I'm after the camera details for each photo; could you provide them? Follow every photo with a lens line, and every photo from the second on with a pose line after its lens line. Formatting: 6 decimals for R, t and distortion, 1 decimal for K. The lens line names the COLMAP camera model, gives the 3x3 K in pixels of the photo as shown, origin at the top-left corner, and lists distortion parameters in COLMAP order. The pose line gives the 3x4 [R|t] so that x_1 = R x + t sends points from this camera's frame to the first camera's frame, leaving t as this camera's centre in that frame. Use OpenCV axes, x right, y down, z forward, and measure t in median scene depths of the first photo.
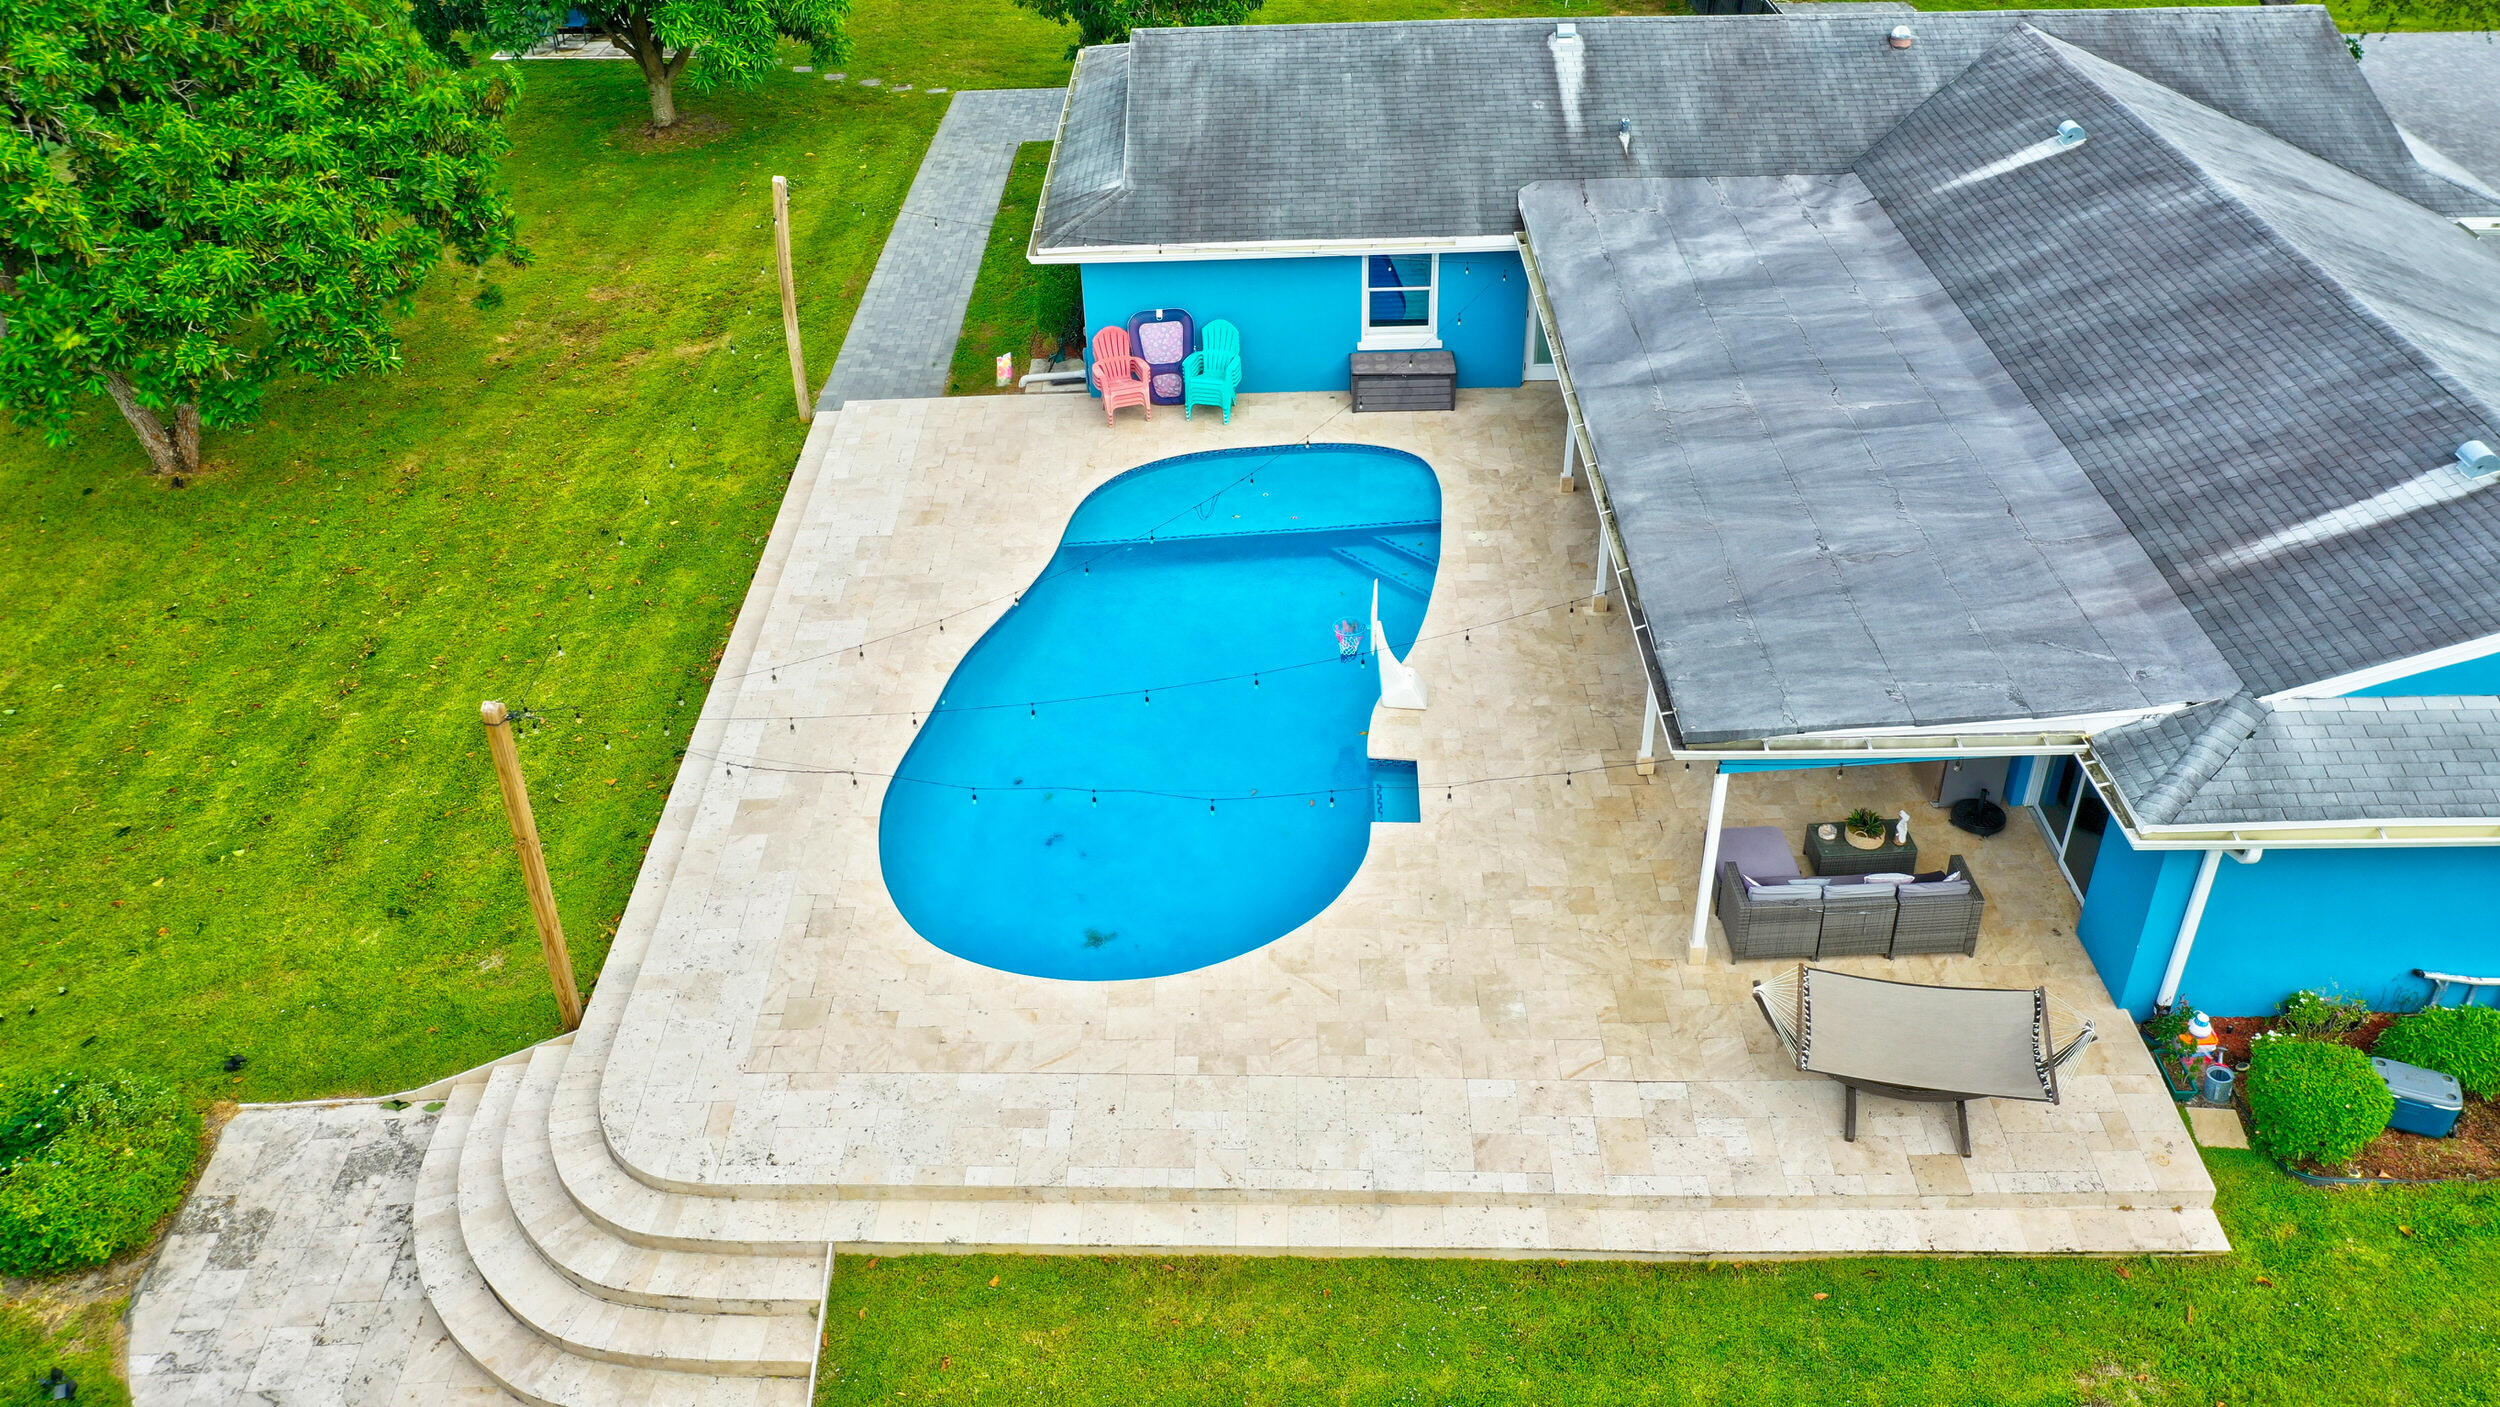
lens RADIAL K [[1980.7, 0, 1231.8], [0, 1980.7, 706.7], [0, 0, 1]] dist [0.002973, 0.000123]
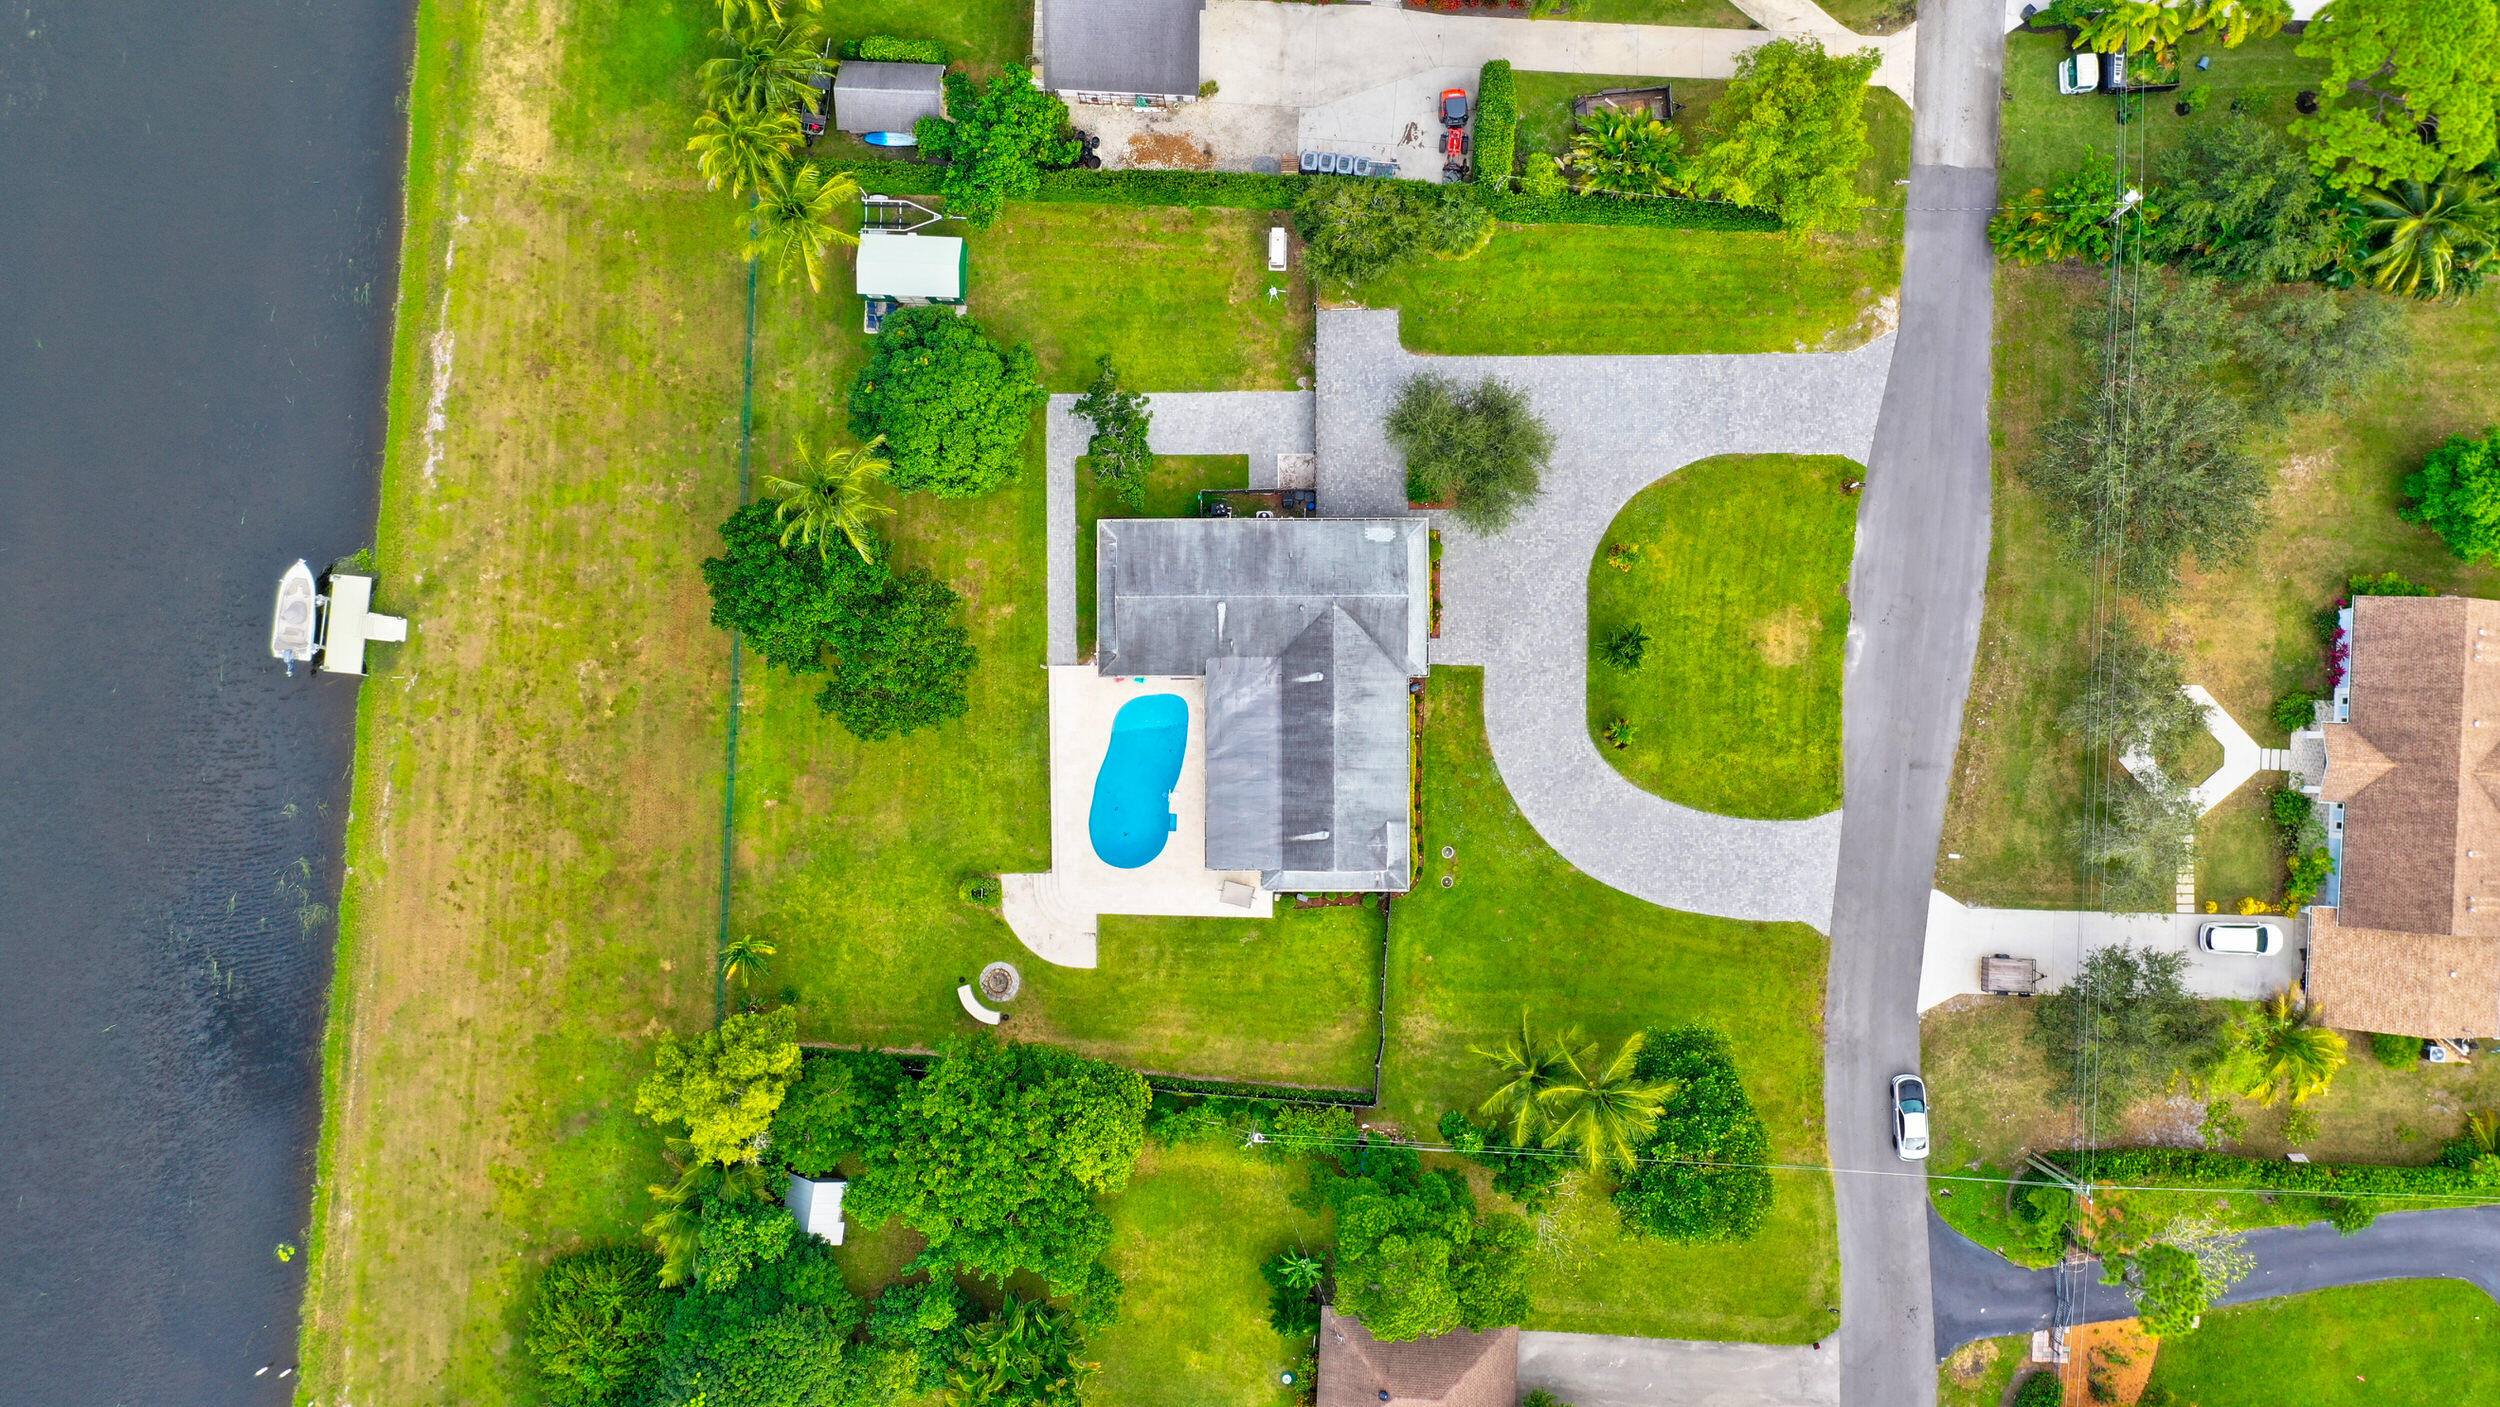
lens RADIAL K [[1966.1, 0, 1246.6], [0, 1966.1, 709.2], [0, 0, 1]] dist [-0.000250, -0.003832]
pose [[0.999932, -0.009082, -0.007336, 0.297680], [0.011194, 0.567350, 0.823400, -4.281775], [-0.003316, -0.823426, 0.567413, -1.785166]]
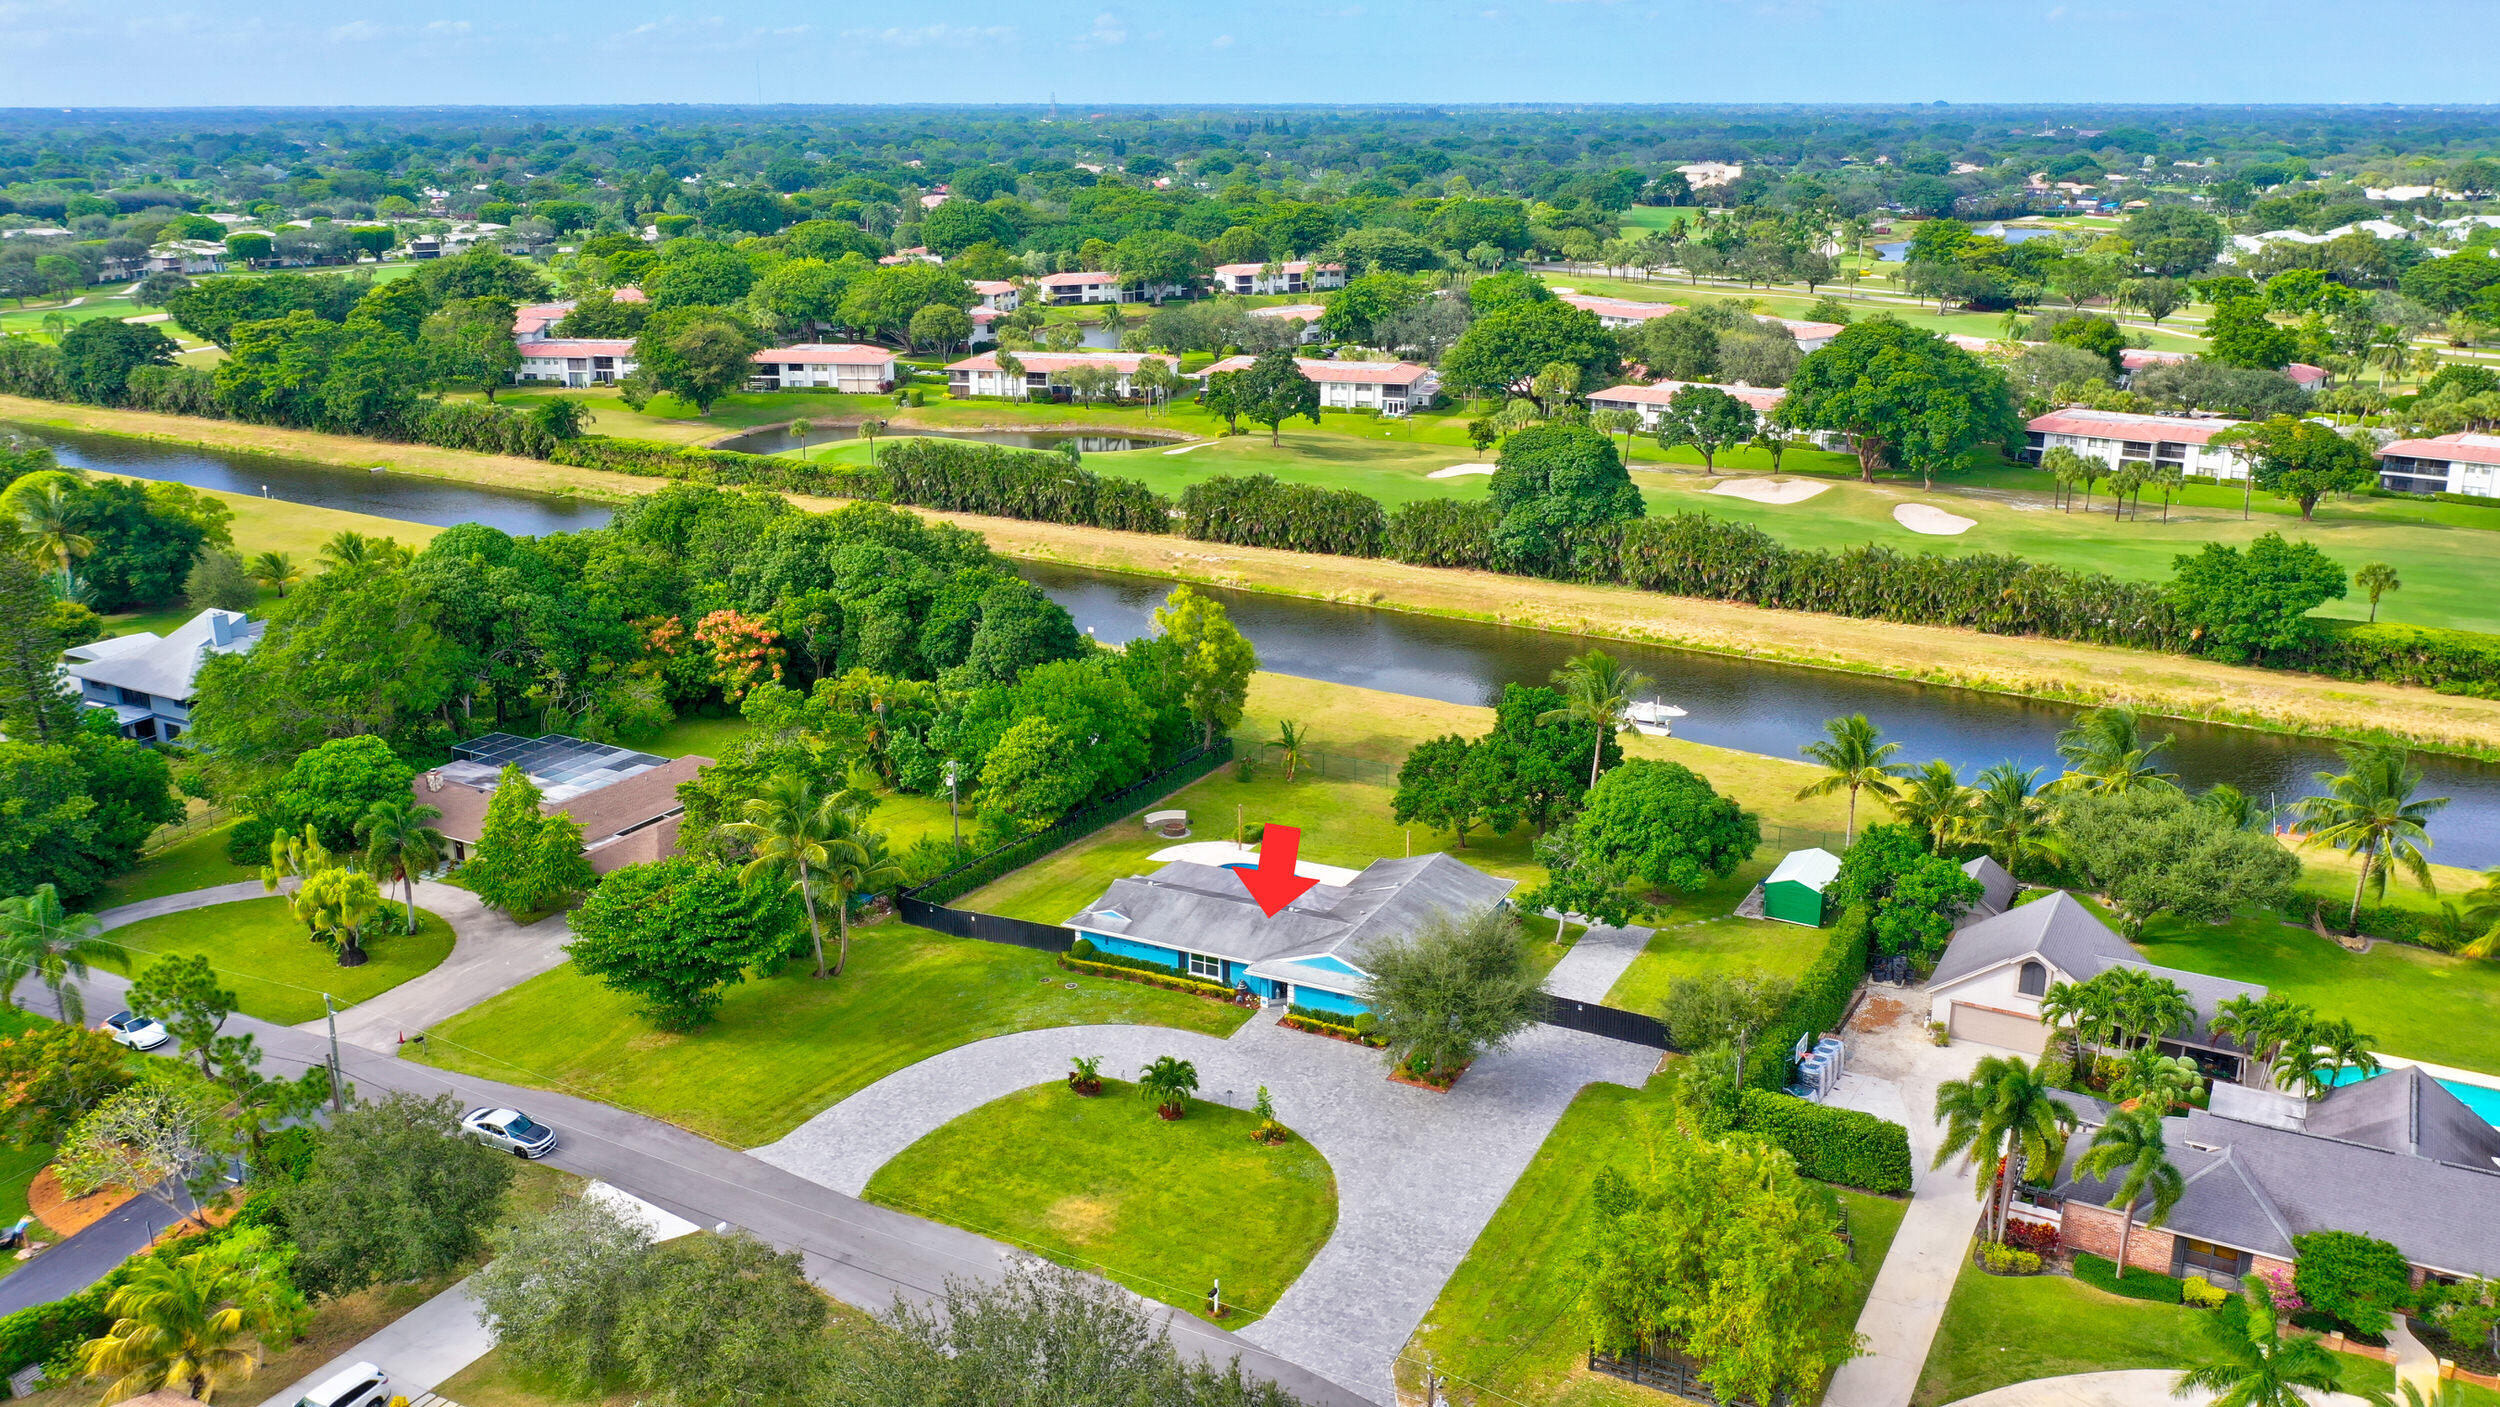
lens RADIAL K [[1988.6, 0, 1250.0], [0, 1988.6, 703.5], [0, 0, 1]] dist [-0.001770, 0.000640]
pose [[-0.437383, 0.280088, -0.854545, 4.571759], [-0.493137, 0.719937, 0.488371, -3.033962], [0.752005, 0.635013, -0.176766, 1.523017]]
